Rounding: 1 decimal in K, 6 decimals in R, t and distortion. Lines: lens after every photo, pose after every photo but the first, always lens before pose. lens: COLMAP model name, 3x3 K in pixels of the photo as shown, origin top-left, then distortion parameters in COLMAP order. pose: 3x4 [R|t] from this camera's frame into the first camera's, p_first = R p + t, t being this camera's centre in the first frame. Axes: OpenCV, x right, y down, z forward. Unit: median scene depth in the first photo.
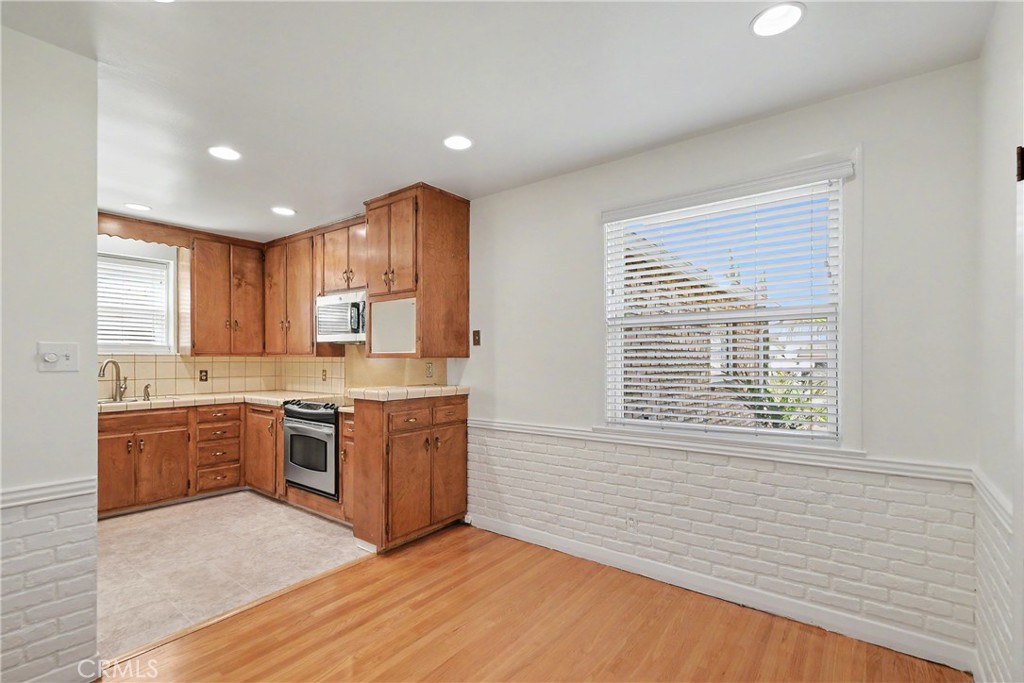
lens RADIAL K [[450.7, 0, 497.4], [0, 450.7, 358.5], [0, 0, 1]] dist [0.002013, -0.001963]
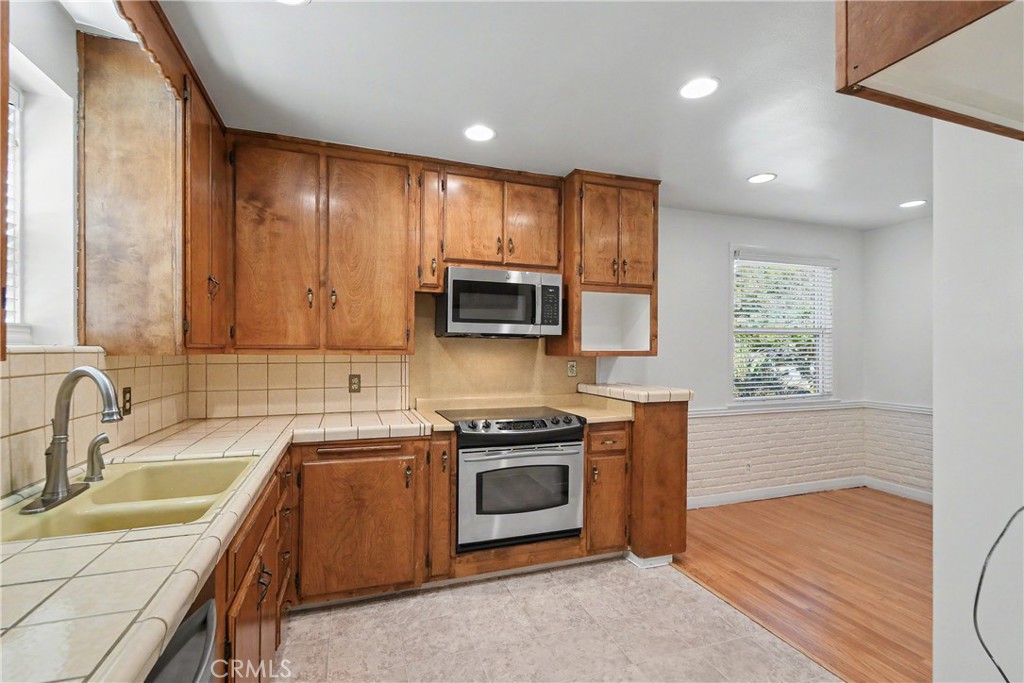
lens RADIAL K [[450.7, 0, 536.3], [0, 450.7, 352.2], [0, 0, 1]] dist [0.002013, -0.001963]
pose [[0.554681, -0.002485, 0.832059, -1.094261], [-0.002109, 0.999988, 0.004392, -0.013491], [-0.832060, -0.004191, 0.554669, 0.639684]]
